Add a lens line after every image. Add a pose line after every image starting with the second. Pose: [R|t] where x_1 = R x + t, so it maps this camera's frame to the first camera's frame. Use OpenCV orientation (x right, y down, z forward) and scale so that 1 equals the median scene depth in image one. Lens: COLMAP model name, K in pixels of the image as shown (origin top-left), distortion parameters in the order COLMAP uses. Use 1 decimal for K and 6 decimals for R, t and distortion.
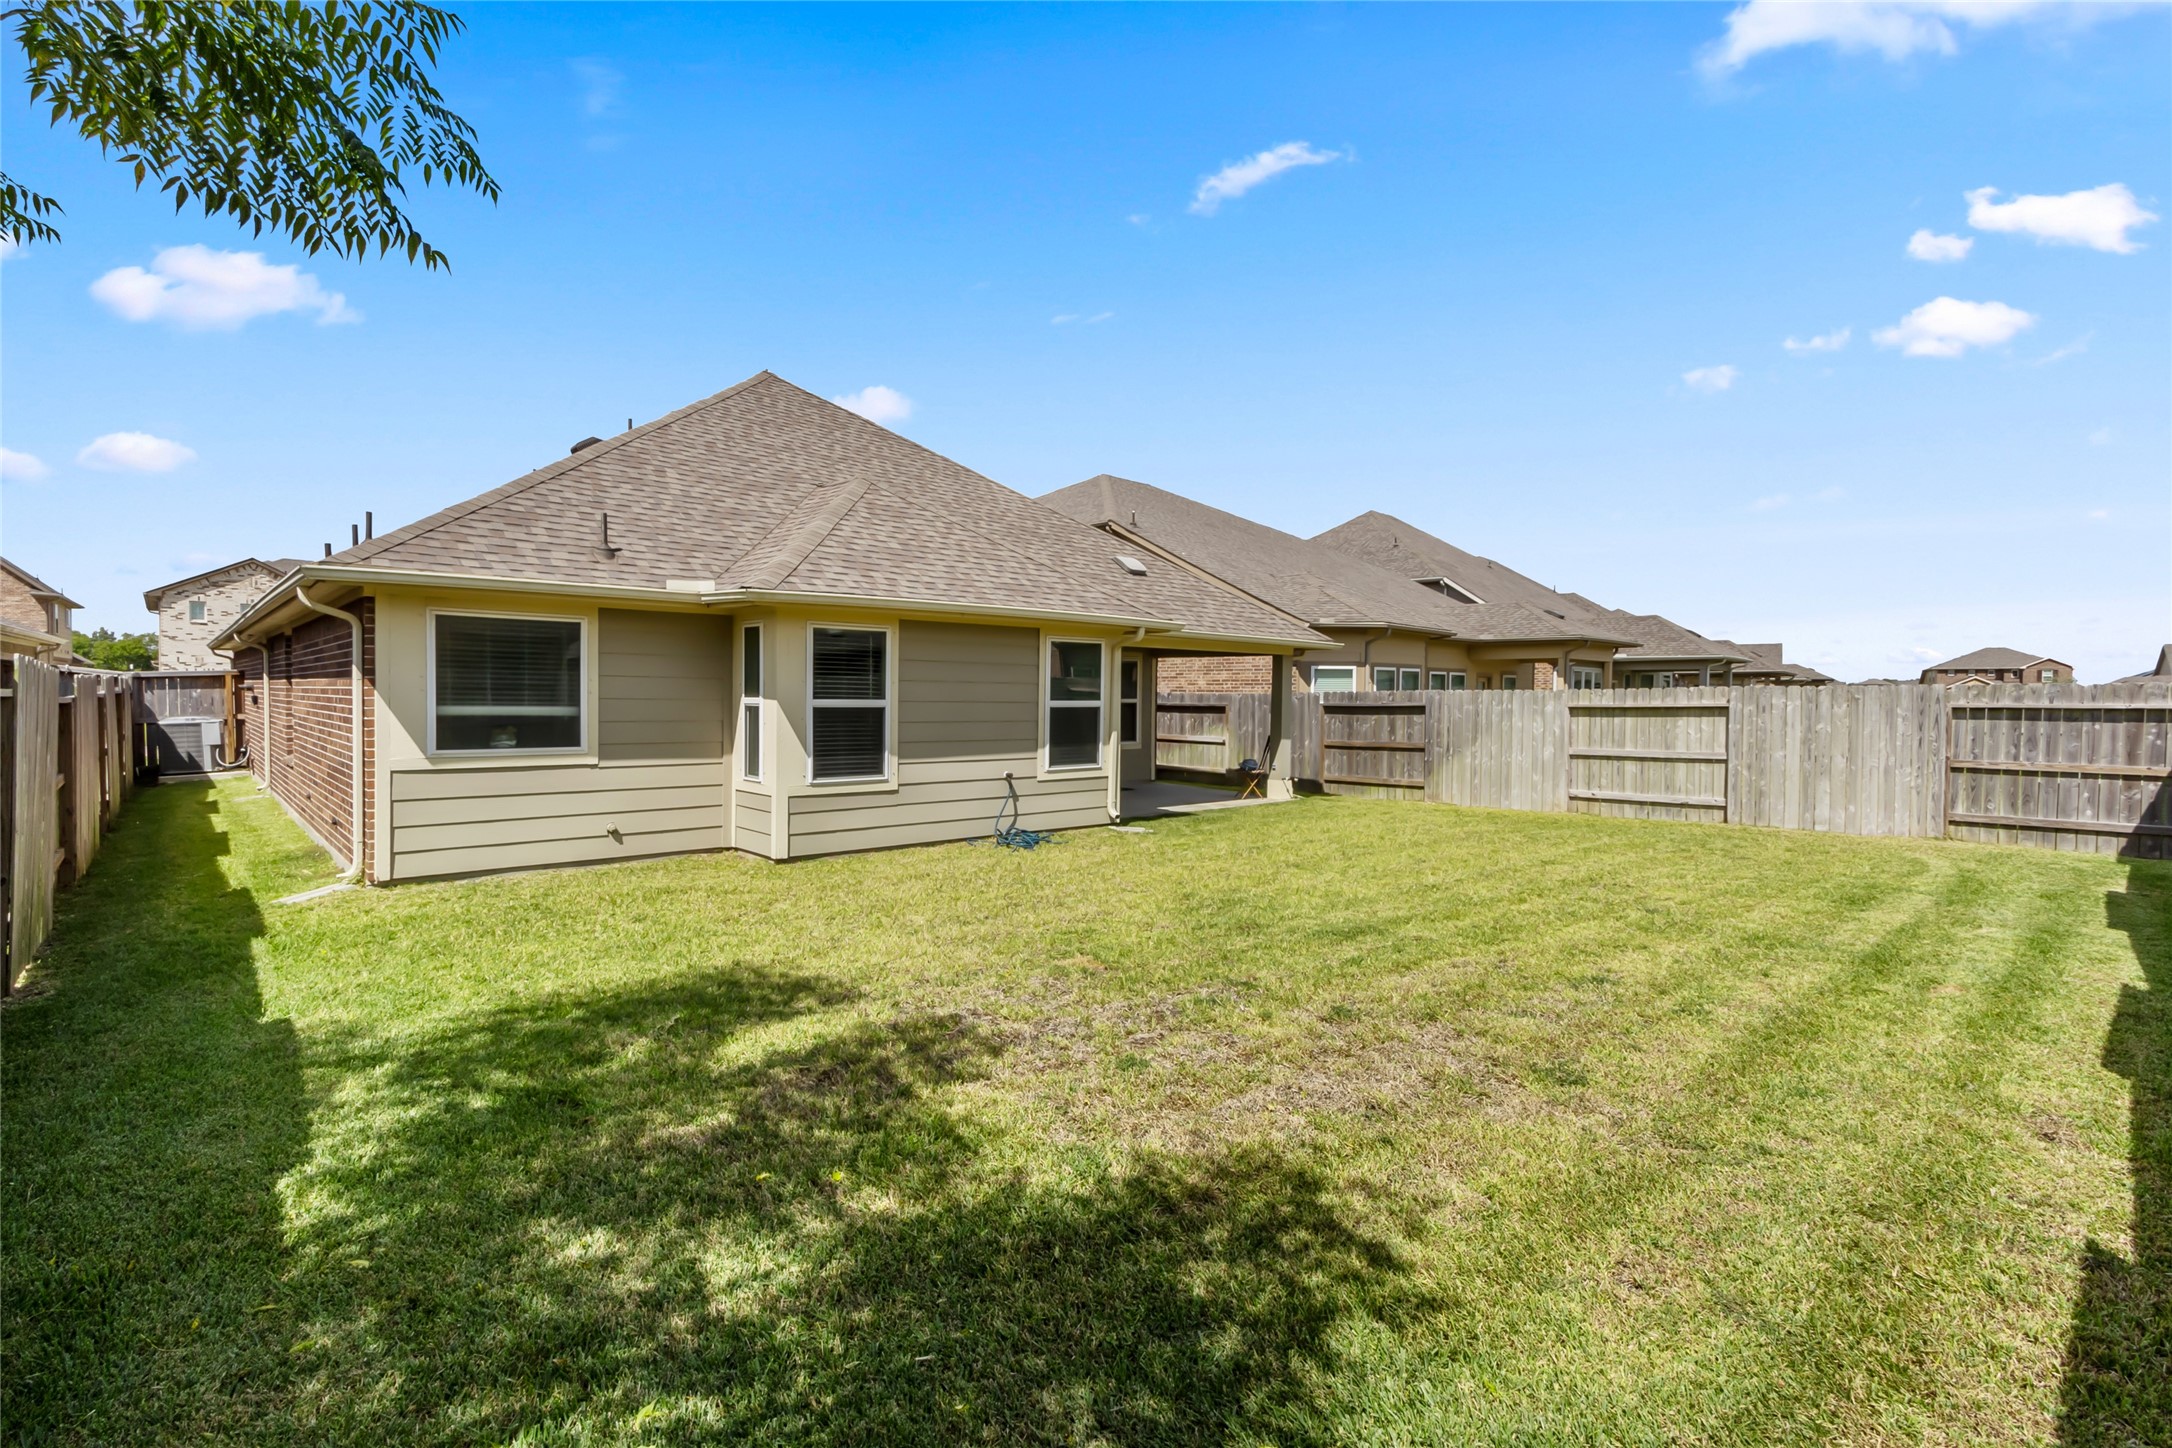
lens RADIAL K [[1014.2, 0, 1079.9], [0, 1014.2, 728.6], [0, 0, 1]] dist [0.003822, -0.000665]
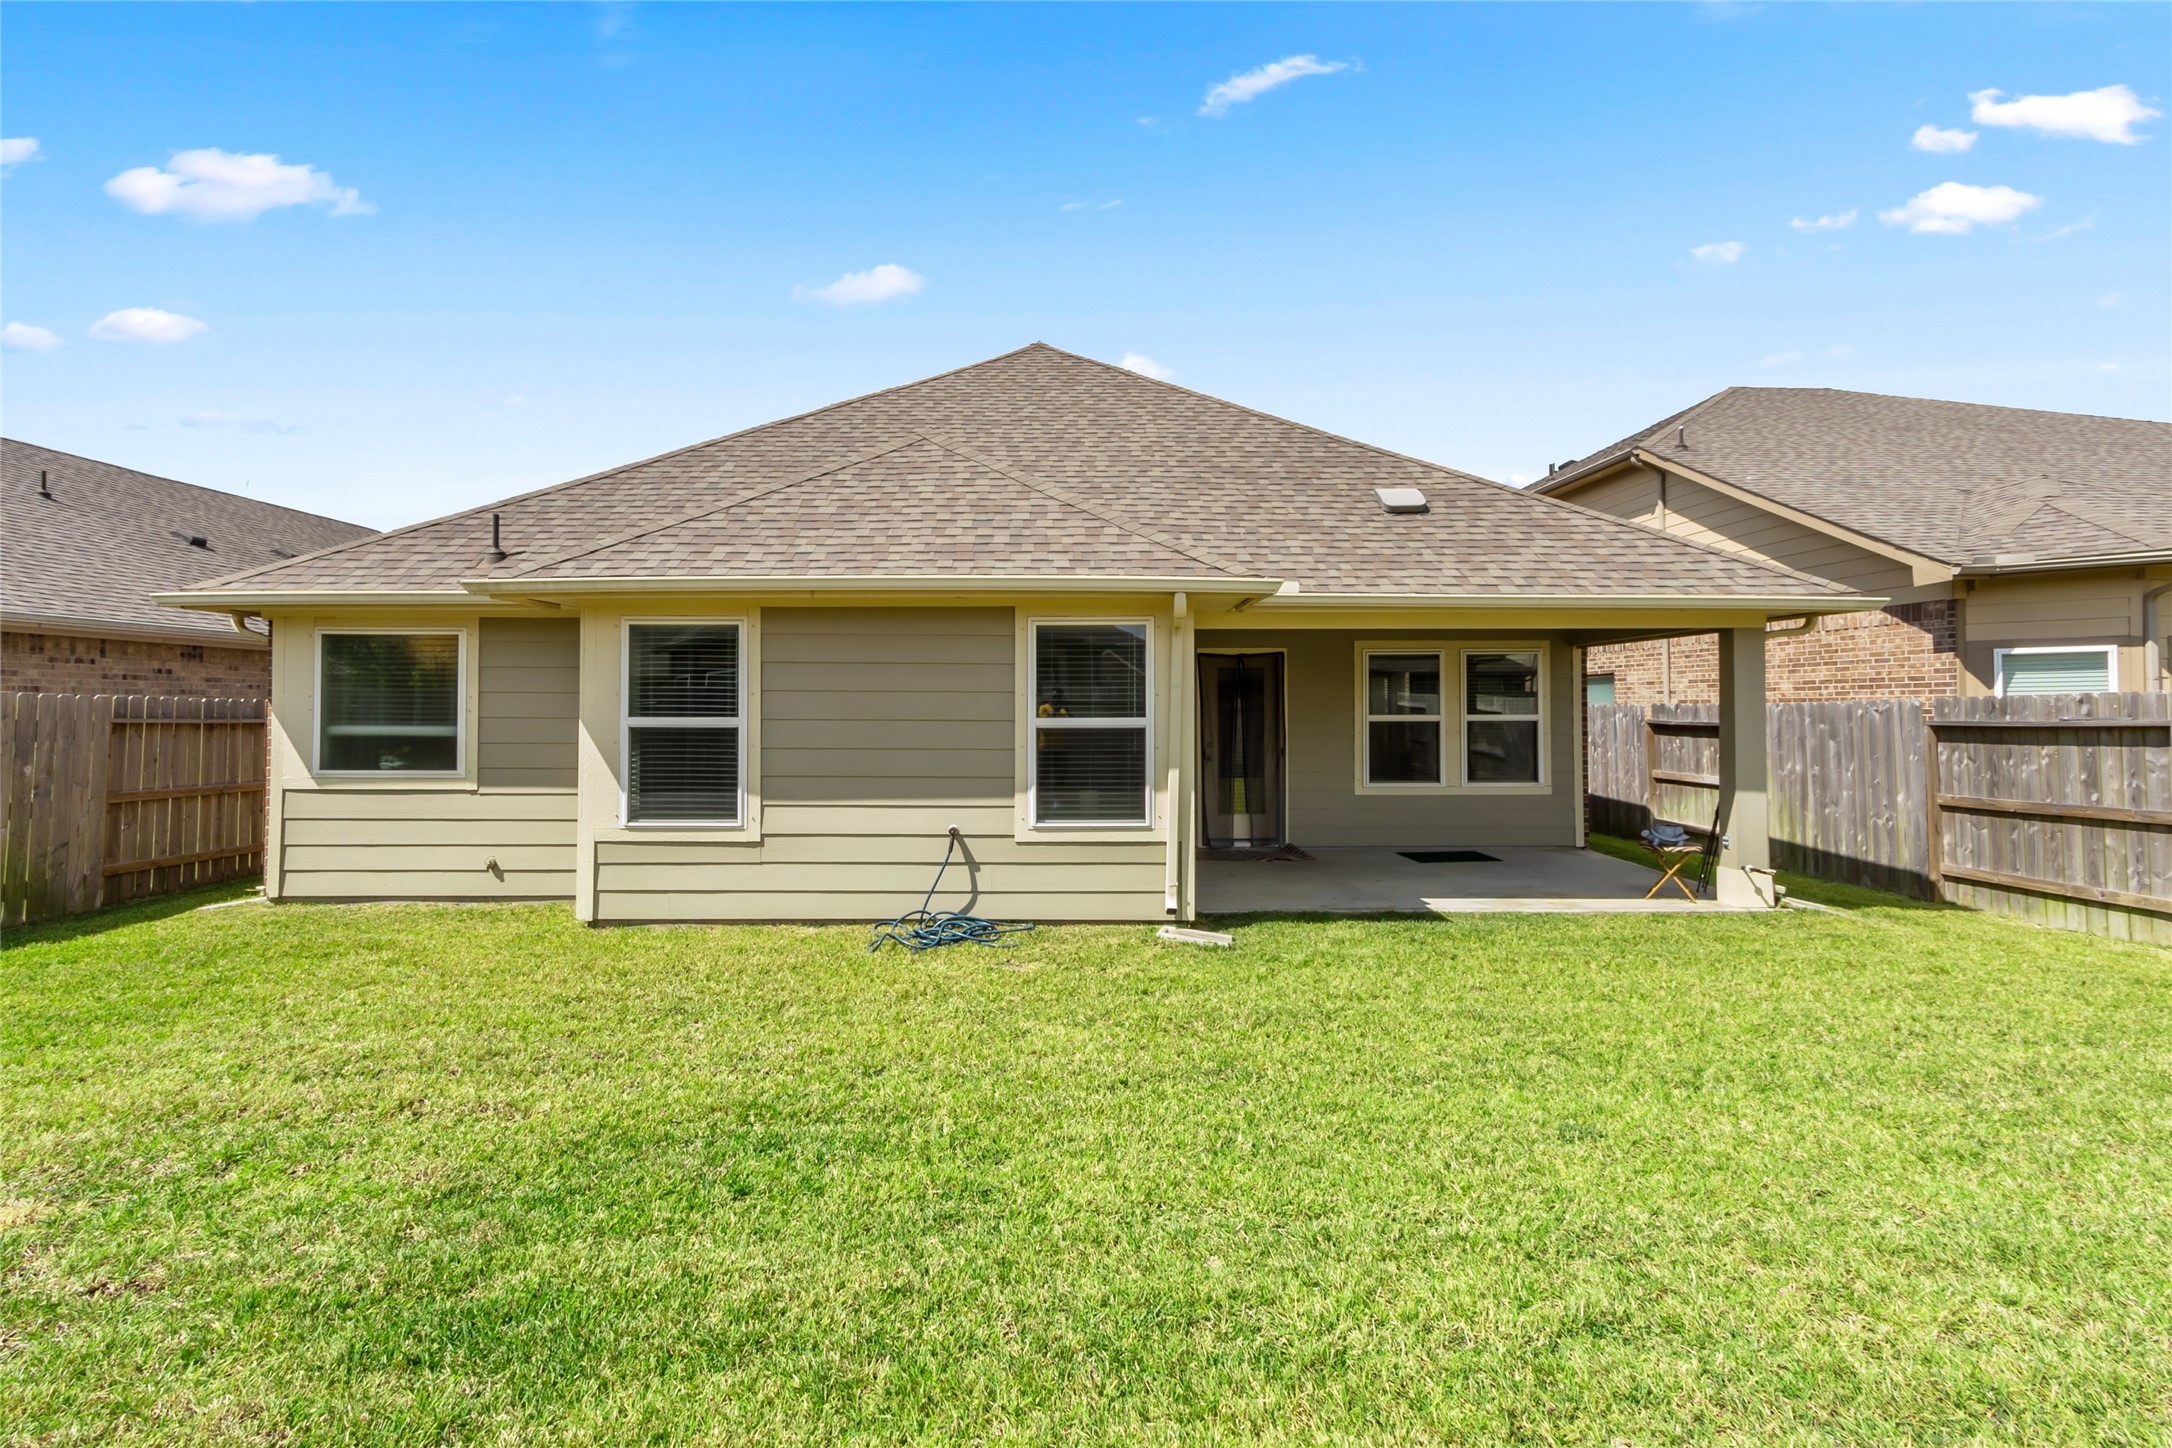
lens RADIAL K [[1014.2, 0, 1087.6], [0, 1014.2, 704.2], [0, 0, 1]] dist [0.003822, -0.000665]
pose [[0.740662, -0.012531, -0.671761, 0.429211], [-0.015321, 0.999251, -0.035534, -0.014081], [0.671703, 0.036611, 0.739915, 0.553309]]
